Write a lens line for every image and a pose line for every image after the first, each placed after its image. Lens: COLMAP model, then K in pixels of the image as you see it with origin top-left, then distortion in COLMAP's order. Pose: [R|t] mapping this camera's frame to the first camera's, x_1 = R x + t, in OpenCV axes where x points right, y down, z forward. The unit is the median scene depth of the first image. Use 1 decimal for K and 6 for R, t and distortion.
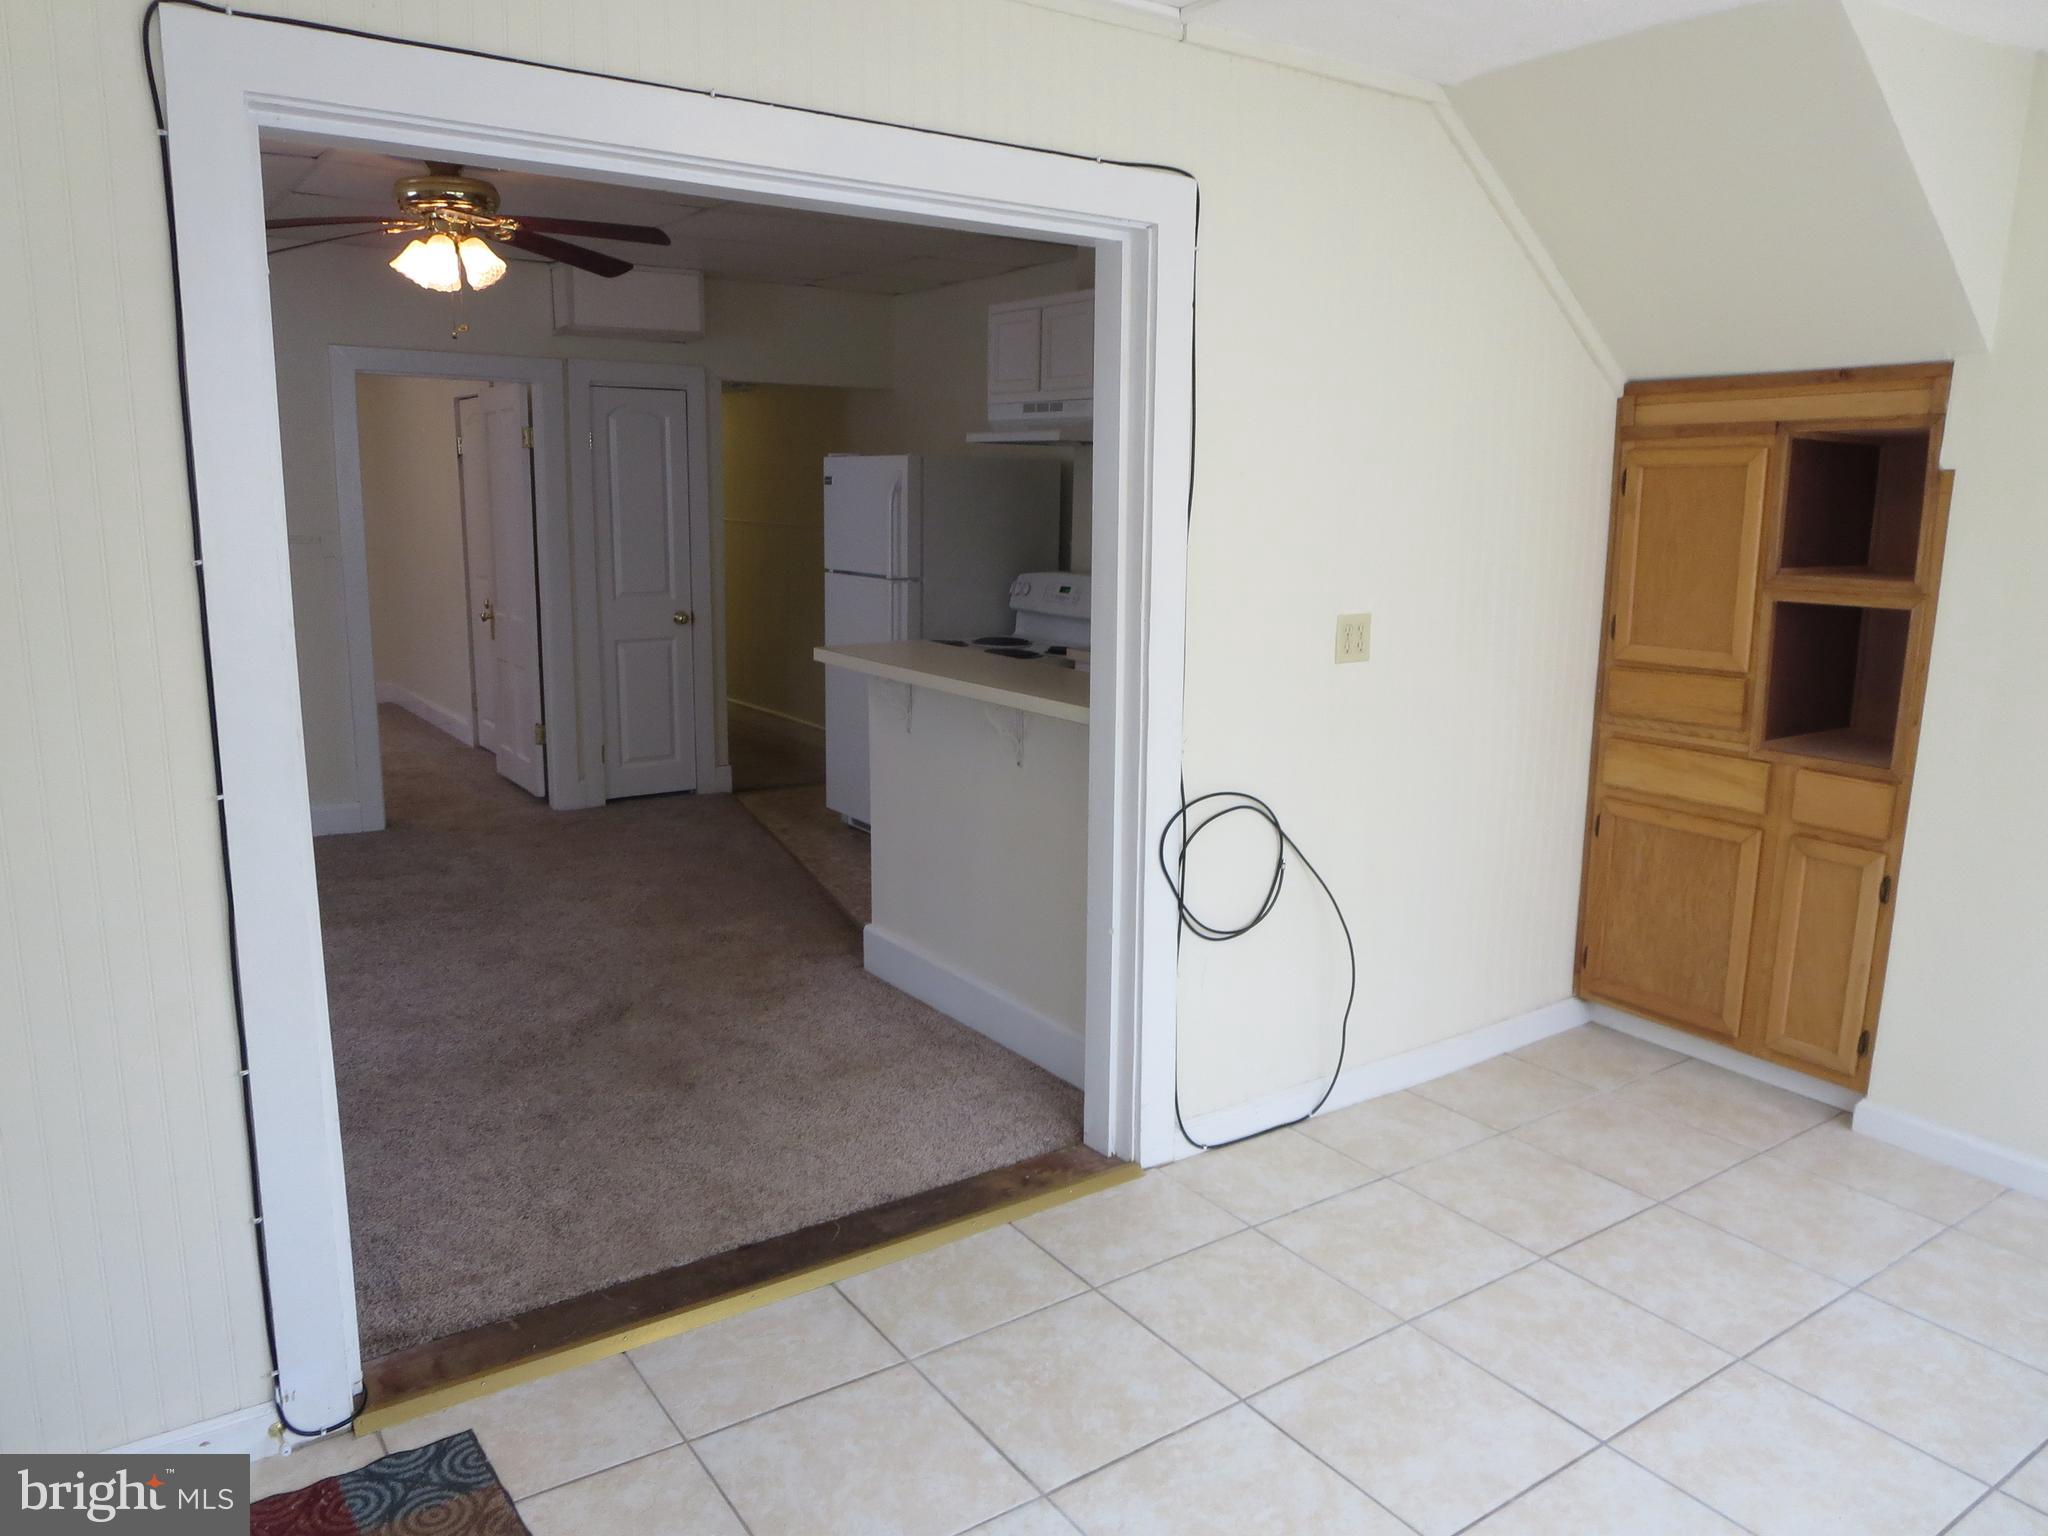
lens RADIAL K [[1444.2, 0, 1021.5], [0, 1444.2, 770.4], [0, 0, 1]] dist [-0.039183, 0.016530]
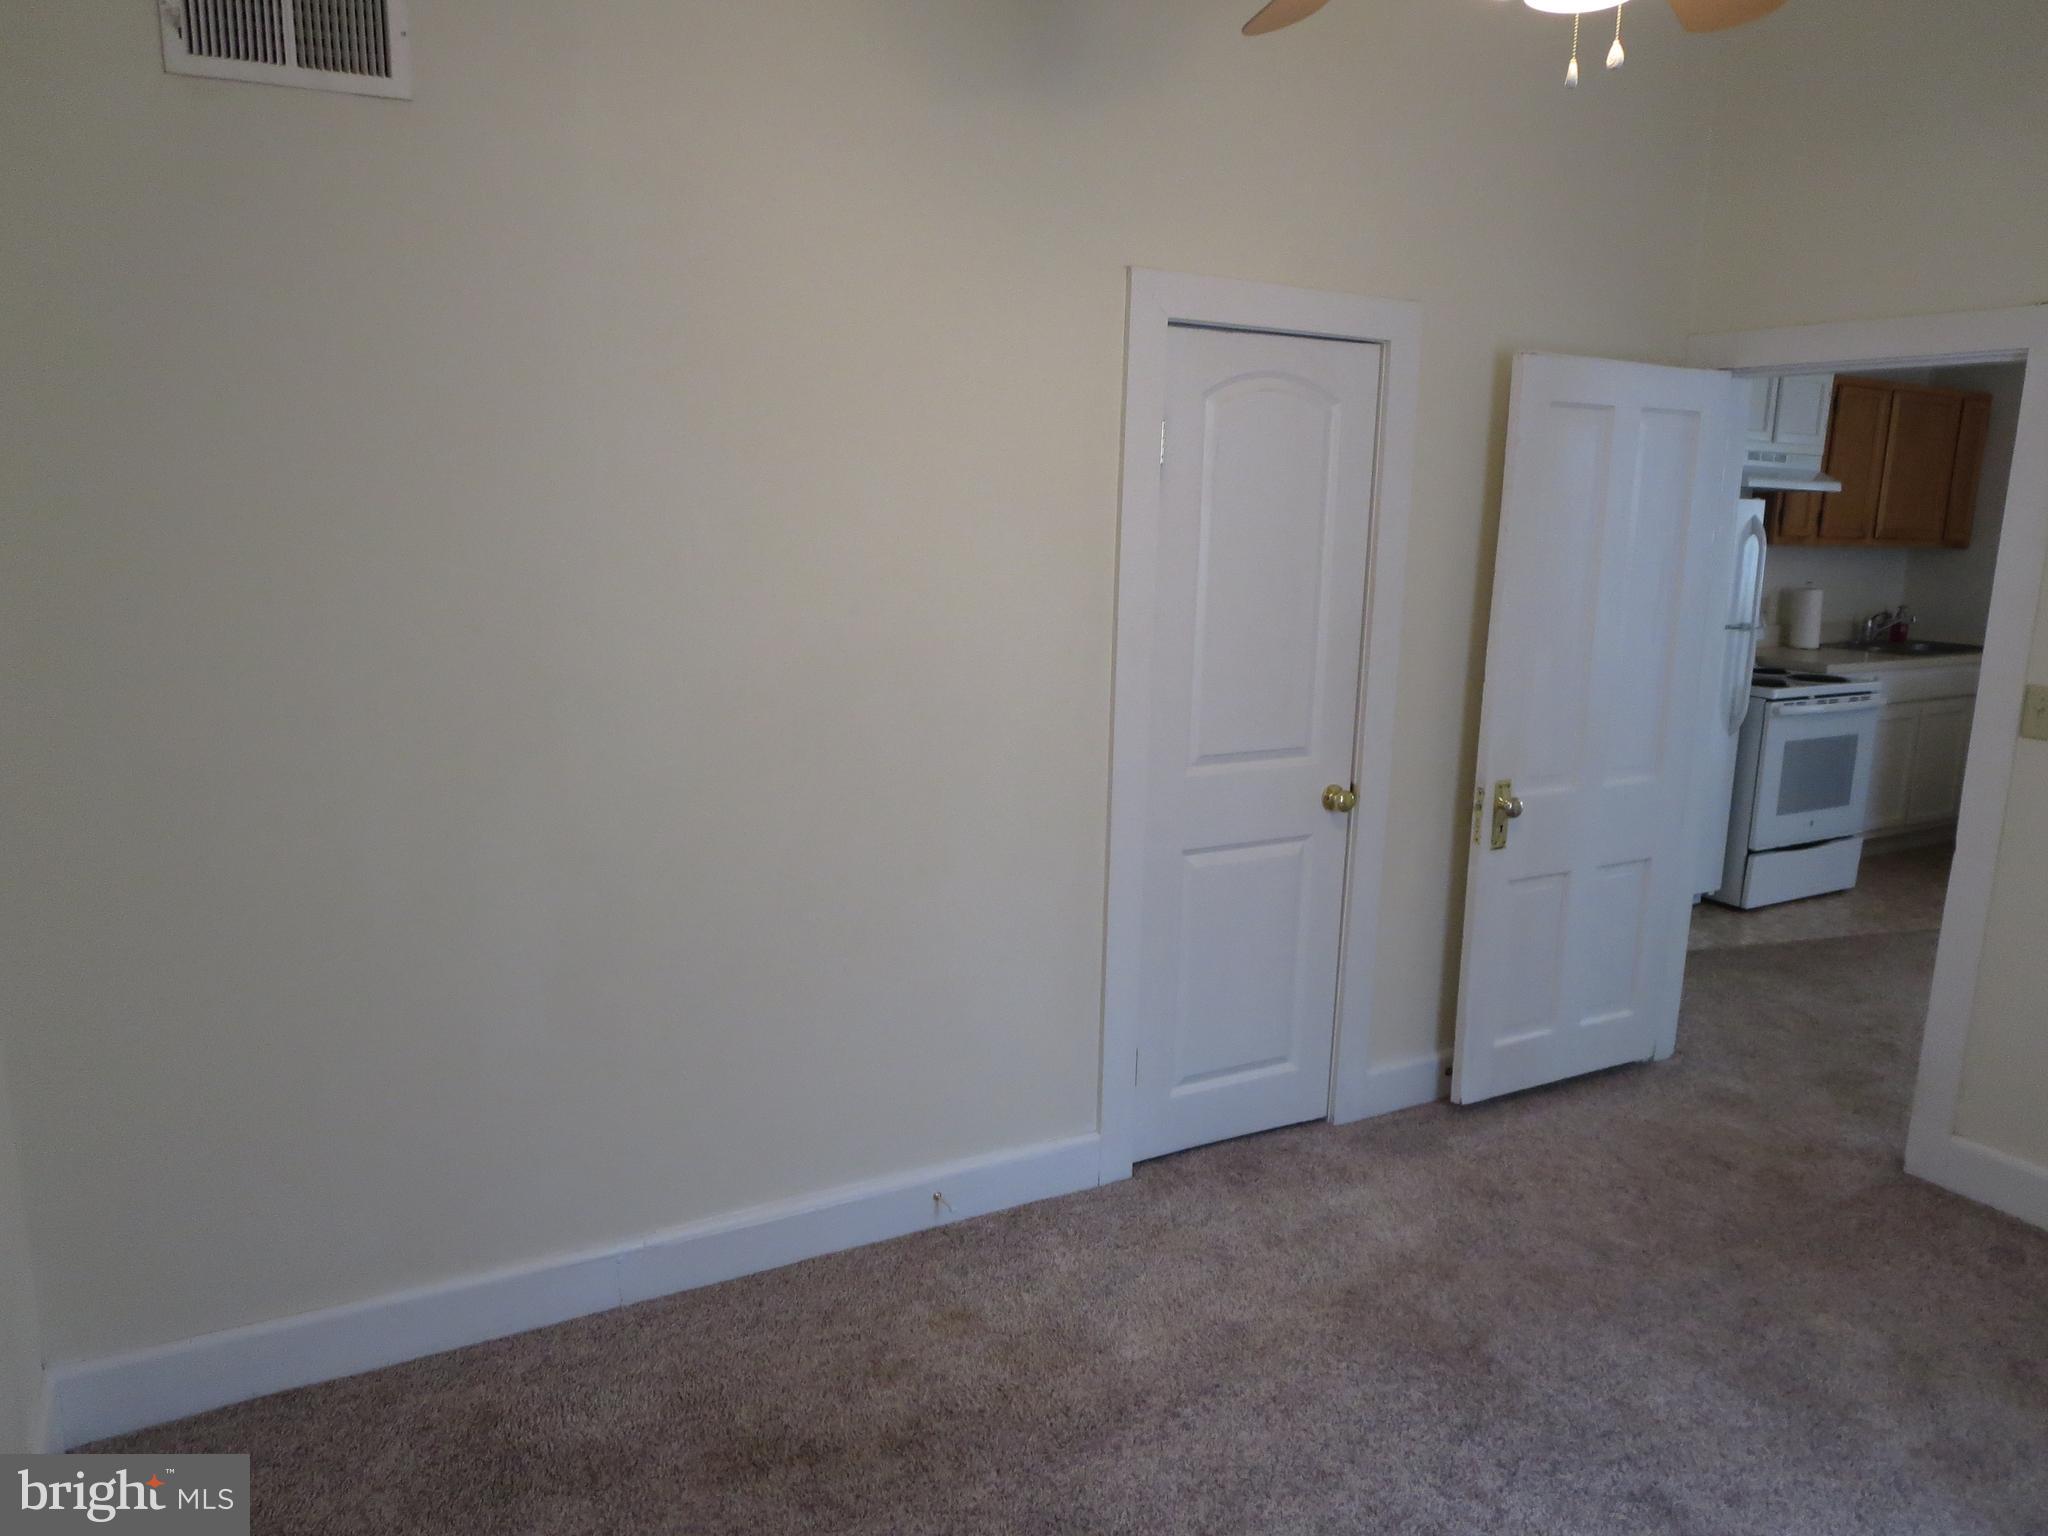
lens RADIAL K [[1444.2, 0, 1033.2], [0, 1444.2, 751.9], [0, 0, 1]] dist [-0.039183, 0.016530]
pose [[0.092100, -0.191244, 0.977212, -1.655581], [0.163746, 0.970932, 0.174582, -0.453529], [-0.982194, 0.143935, 0.120738, 2.085462]]
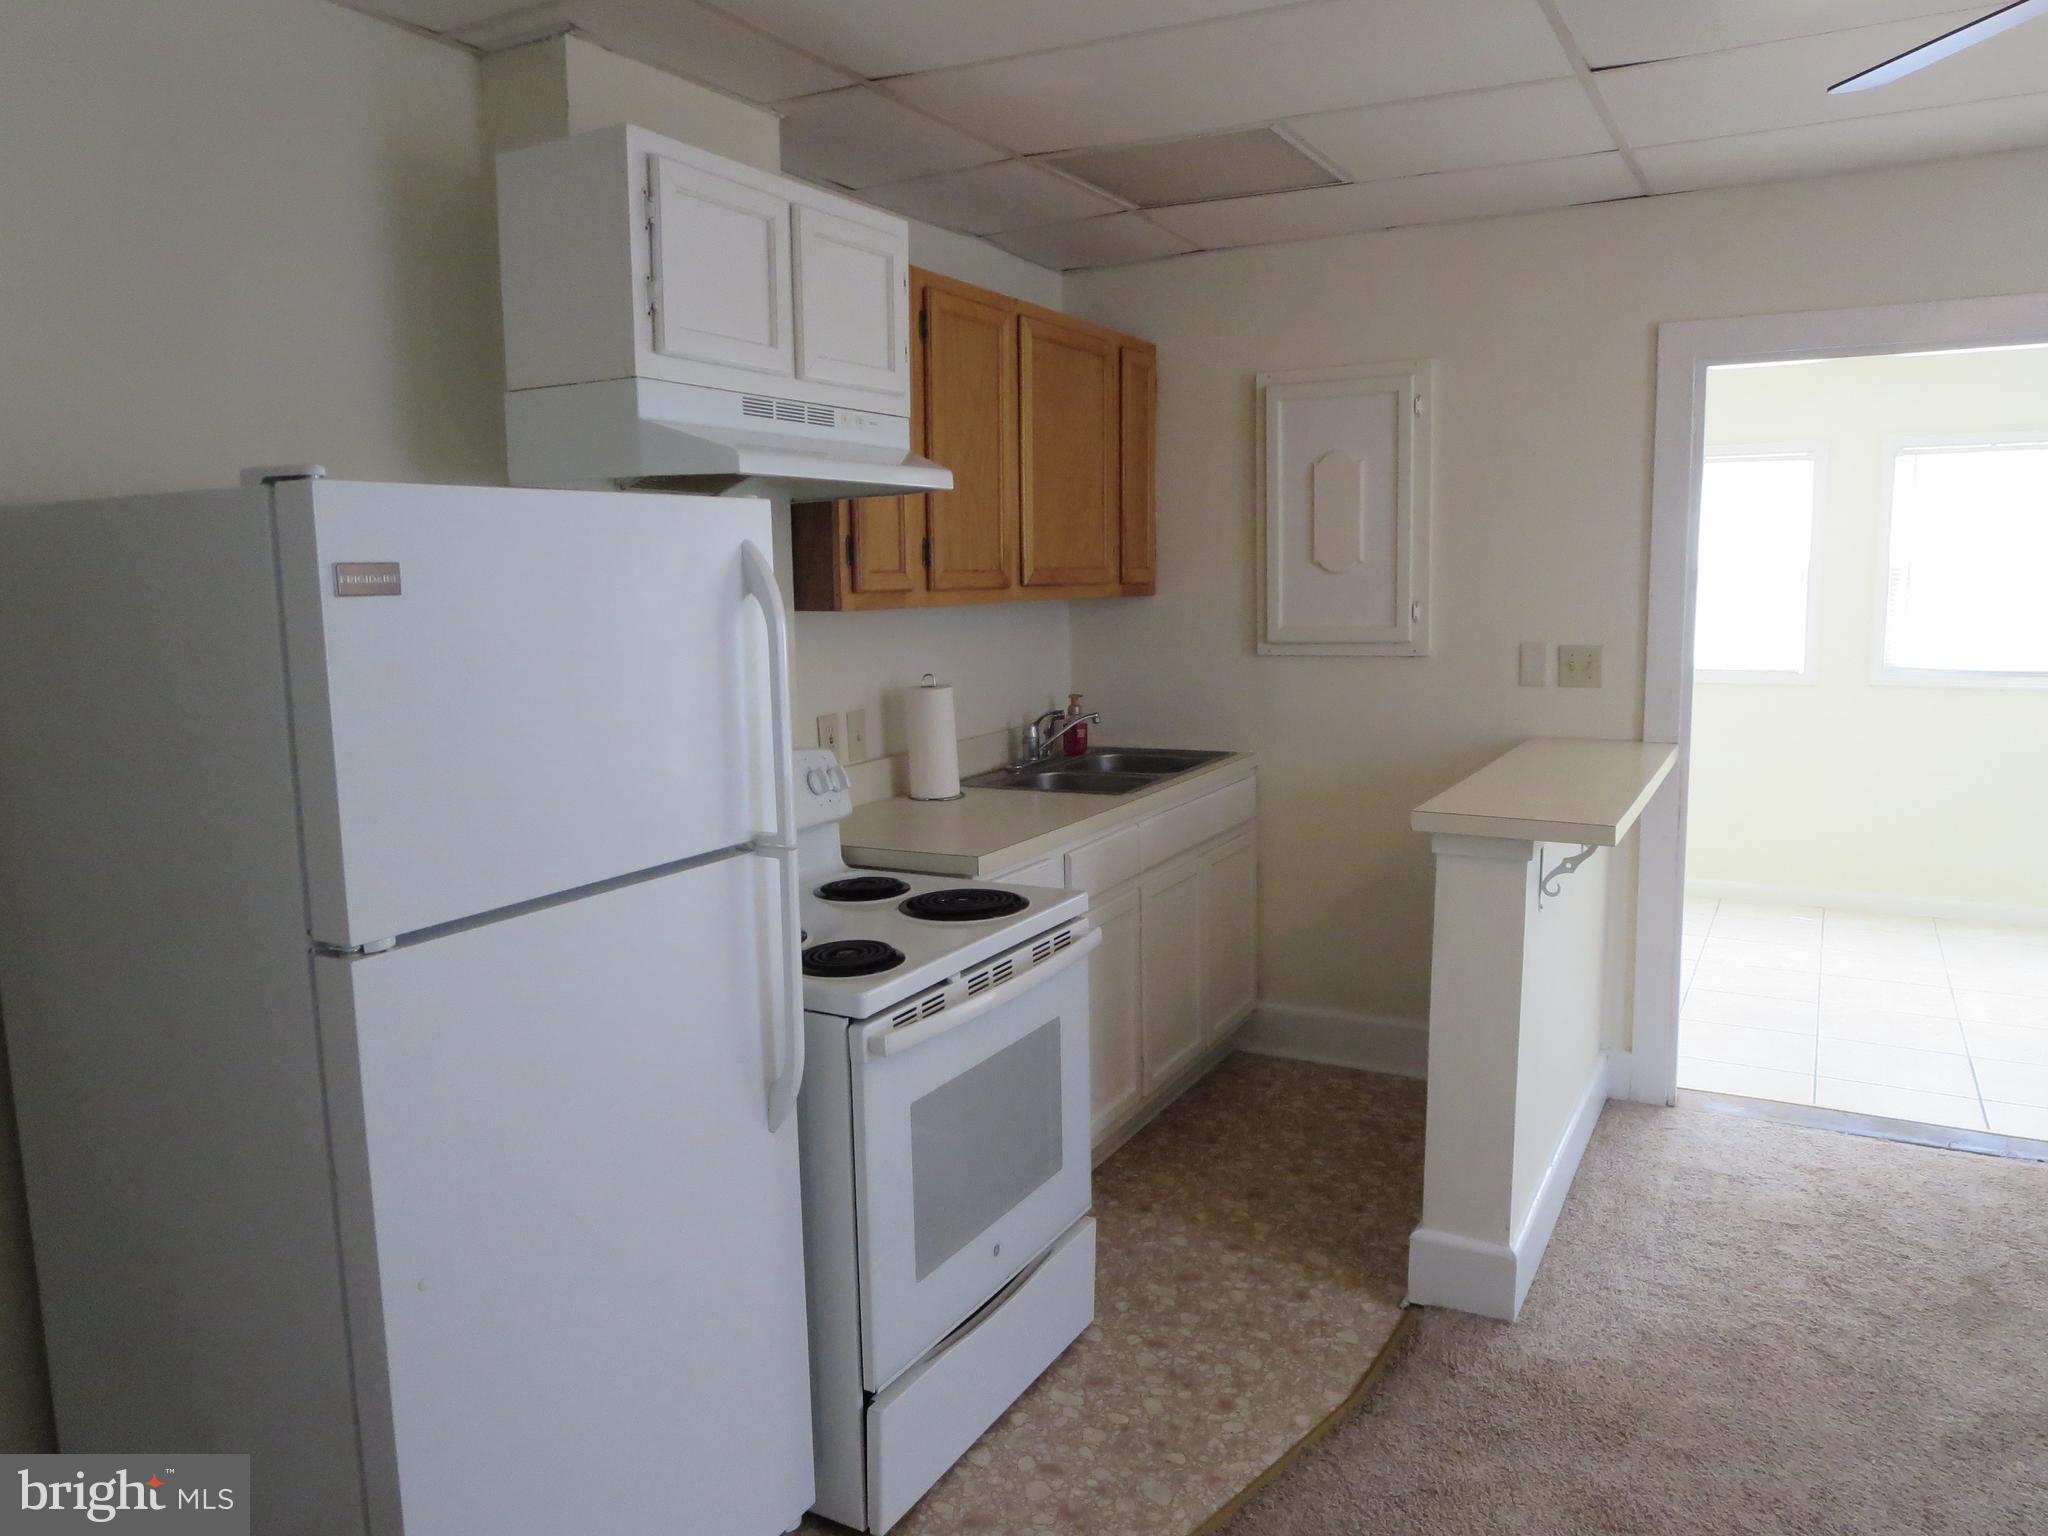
lens RADIAL K [[1444.2, 0, 1021.6], [0, 1444.2, 763.2], [0, 0, 1]] dist [-0.039183, 0.016530]
pose [[-0.438578, -0.127543, 0.889596, -0.651478], [0.183441, 0.956332, 0.227549, -0.337580], [-0.879772, 0.262987, -0.396030, 1.650322]]
